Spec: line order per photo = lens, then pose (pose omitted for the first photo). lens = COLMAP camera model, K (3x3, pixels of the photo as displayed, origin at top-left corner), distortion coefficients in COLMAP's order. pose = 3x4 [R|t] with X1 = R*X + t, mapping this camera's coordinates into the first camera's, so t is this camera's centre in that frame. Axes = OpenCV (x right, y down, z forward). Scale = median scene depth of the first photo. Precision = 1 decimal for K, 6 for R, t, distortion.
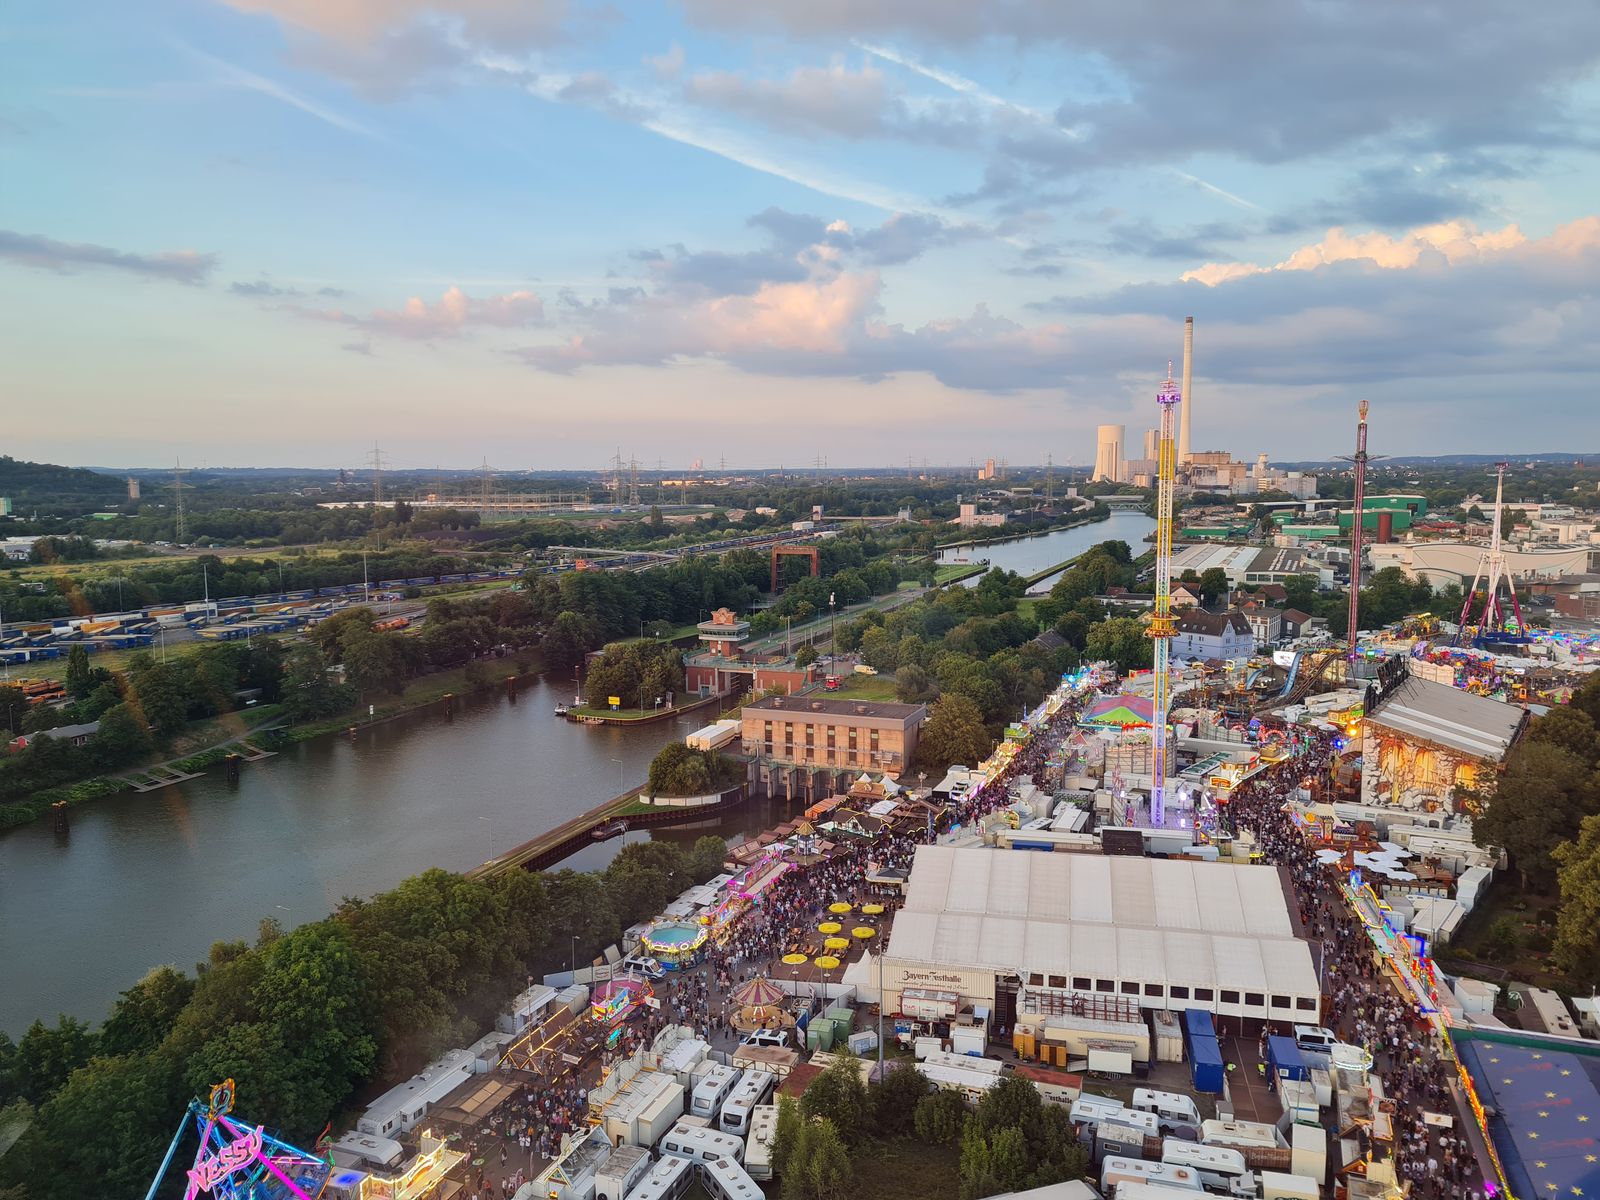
lens RADIAL K [[1199.6, 0, 791.2], [0, 1199.6, 600.3], [0, 0, 1]] dist [0.079178, -0.060226]
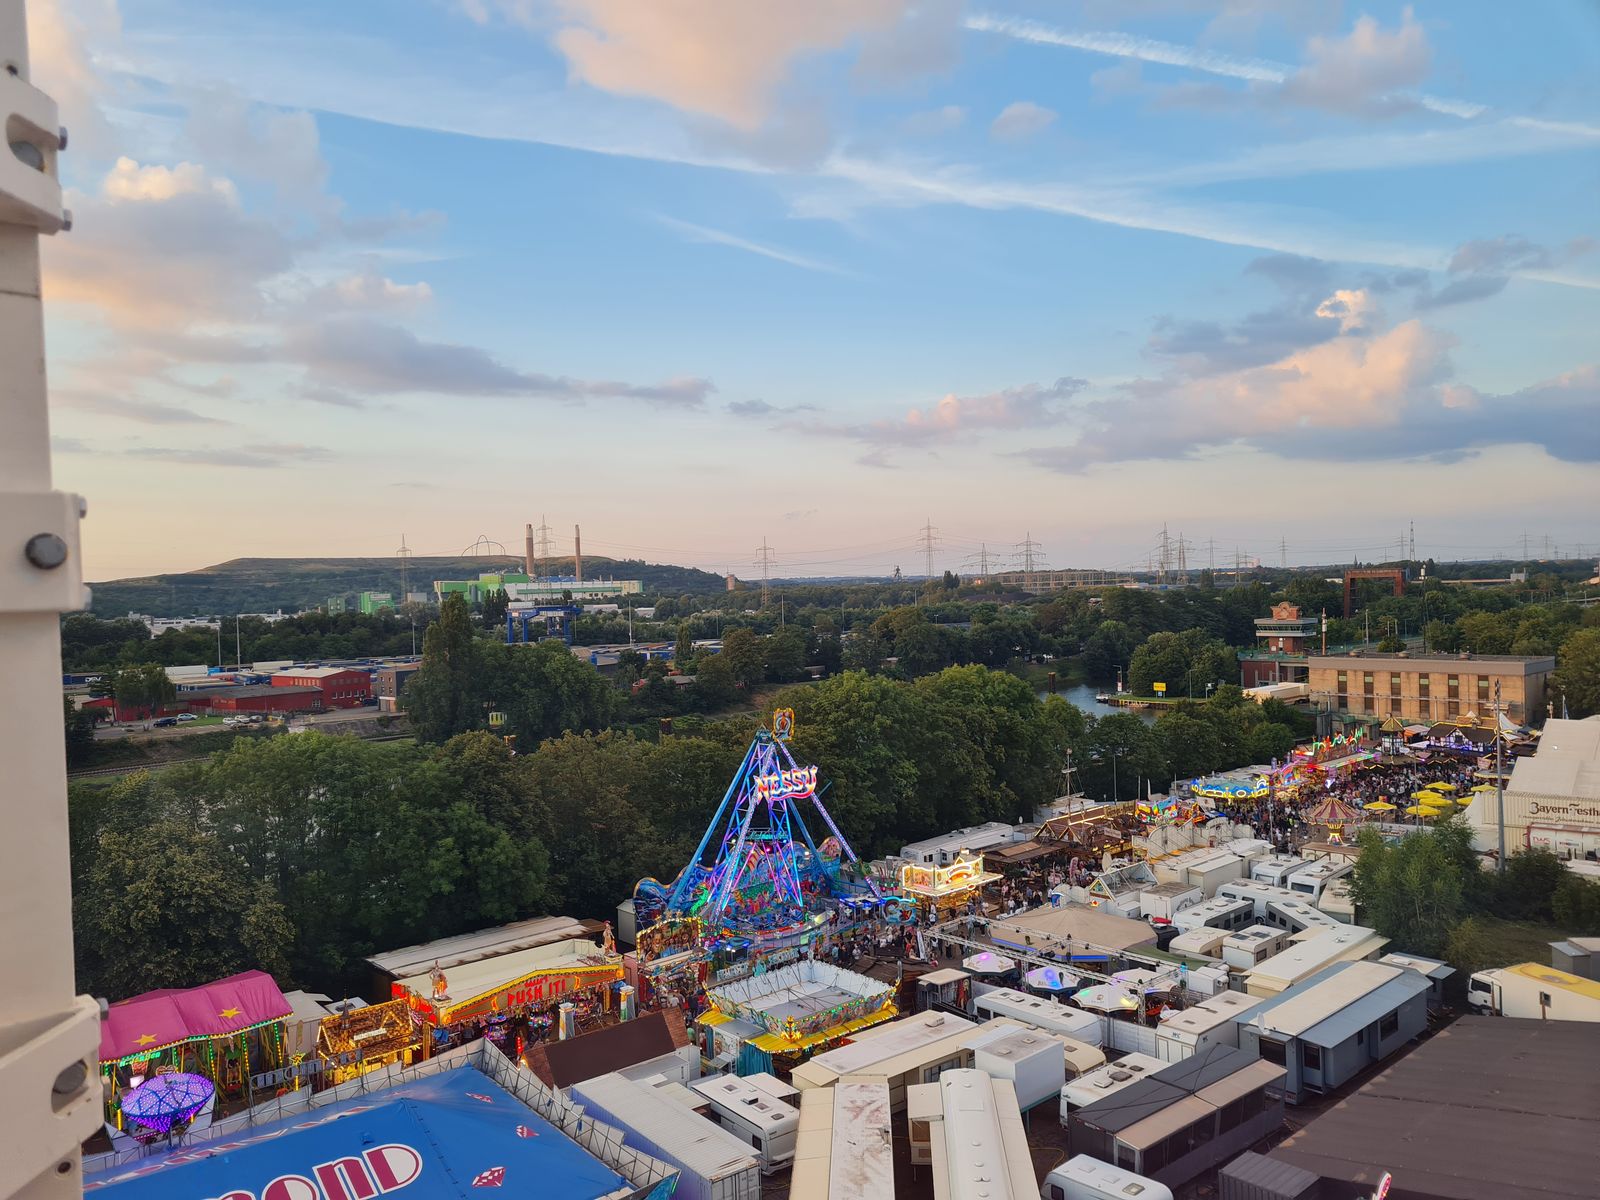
lens RADIAL K [[1199.6, 0, 791.2], [0, 1199.6, 600.3], [0, 0, 1]] dist [0.079178, -0.060226]
pose [[0.903809, -0.007089, -0.427876, -0.001915], [-0.029999, 0.996353, -0.079876, 0.131411], [0.426882, 0.085028, 0.900301, 0.014811]]
